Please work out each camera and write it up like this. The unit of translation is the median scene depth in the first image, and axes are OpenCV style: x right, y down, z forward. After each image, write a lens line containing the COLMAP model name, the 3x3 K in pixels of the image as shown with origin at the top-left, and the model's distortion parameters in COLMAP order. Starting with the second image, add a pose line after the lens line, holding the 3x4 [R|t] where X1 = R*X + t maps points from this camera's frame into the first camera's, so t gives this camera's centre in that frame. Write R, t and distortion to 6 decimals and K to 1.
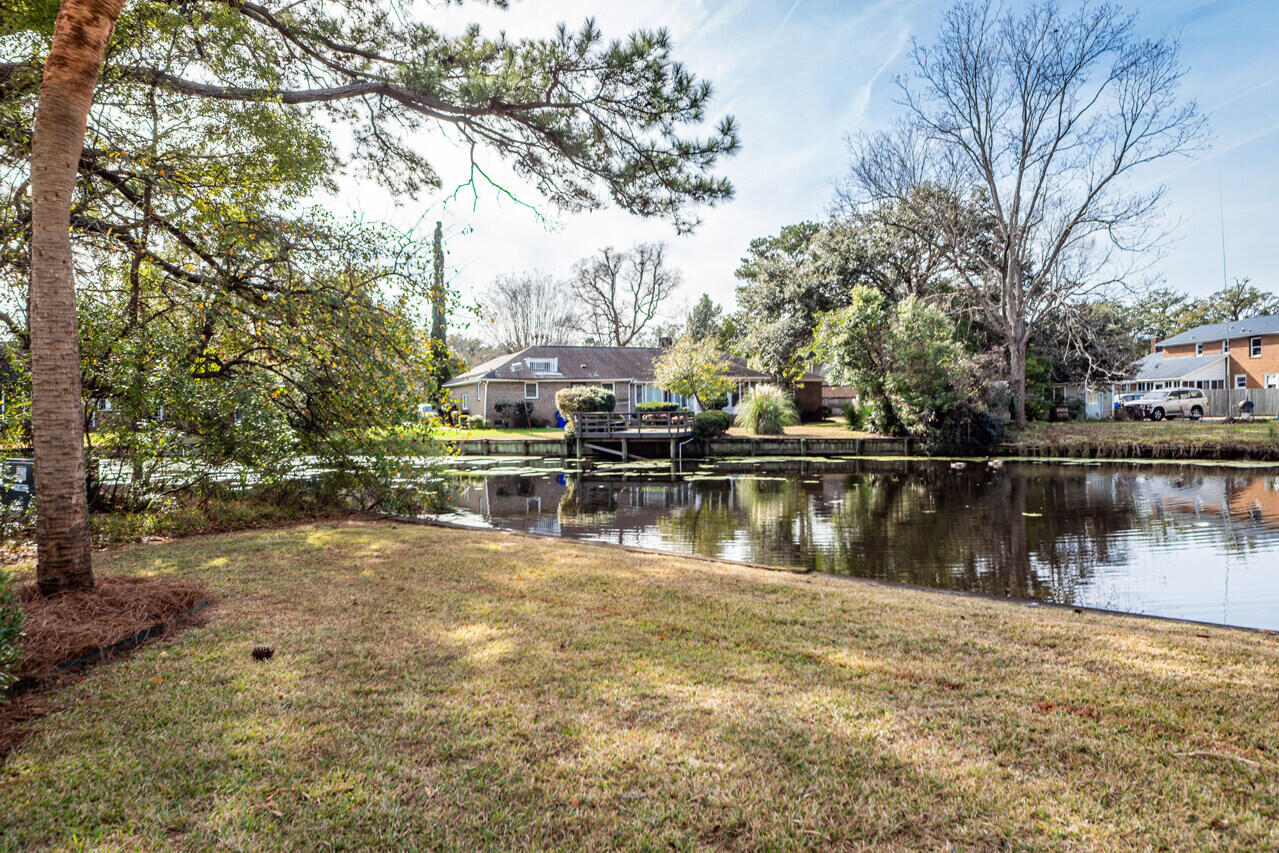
lens RADIAL K [[807.5, 0, 642.0], [0, 807.5, 432.3], [0, 0, 1]] dist [0.016447, 0.001840]
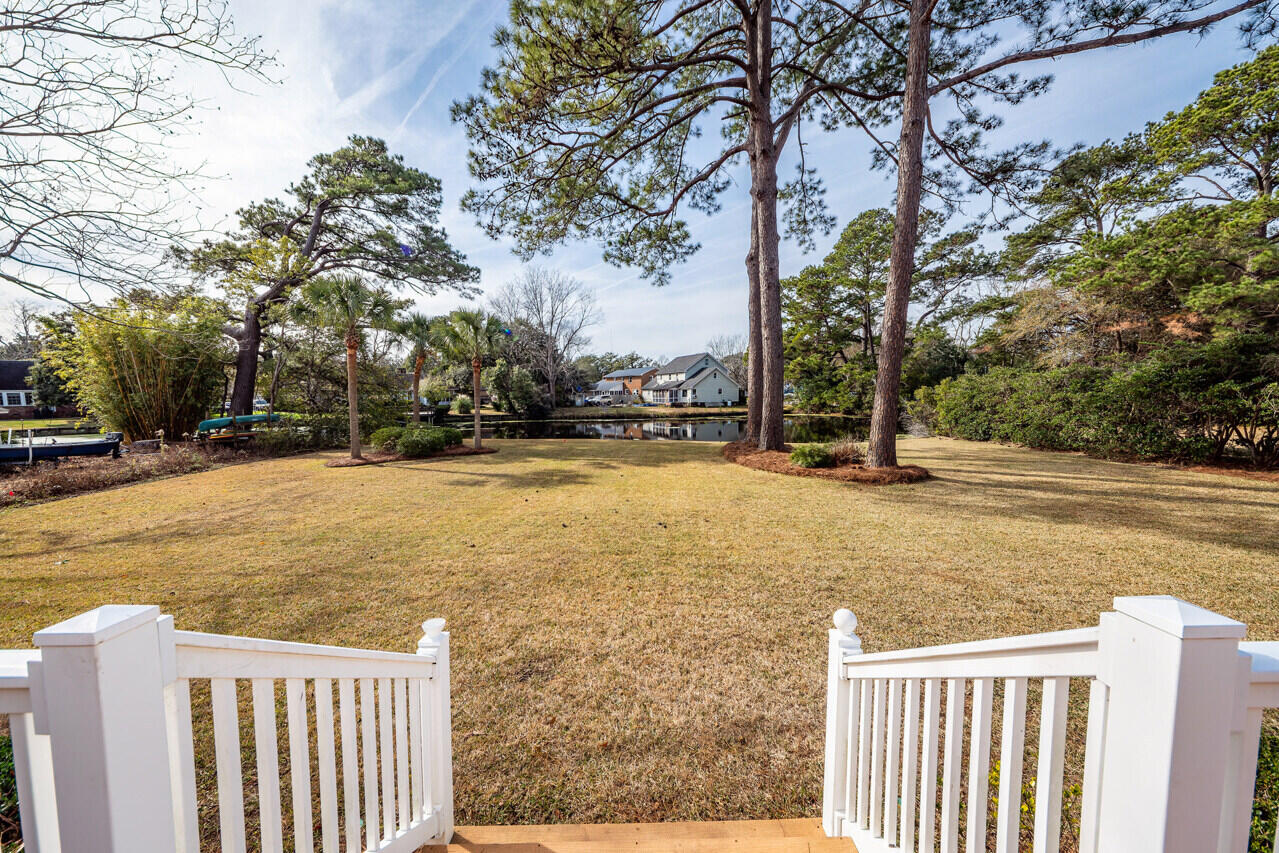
lens RADIAL K [[455.2, 0, 646.6], [0, 455.2, 429.7], [0, 0, 1]] dist [0.018119, 0.000266]
pose [[0.815902, -0.038868, 0.576882, -0.214358], [0.011147, 0.998610, 0.051517, -0.014685], [-0.578082, -0.035602, 0.815201, -0.540014]]
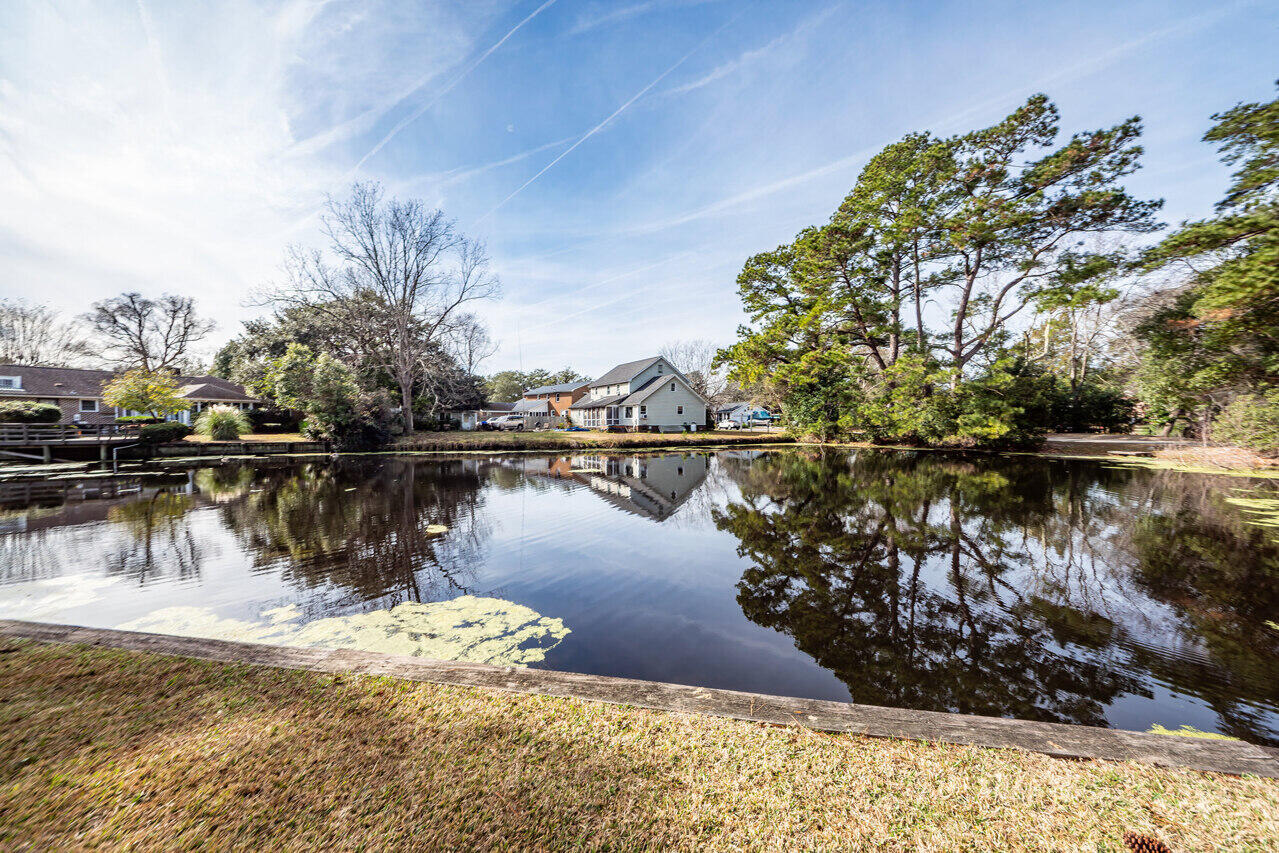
lens RADIAL K [[443.5, 0, 635.2], [0, 443.5, 434.5], [0, 0, 1]] dist [-0.010140, -0.000623]
pose [[0.758940, -0.002991, 0.651154, 0.199818], [0.007323, 0.999965, -0.003942, 0.000853], [-0.651120, 0.007760, 0.758936, -0.056289]]
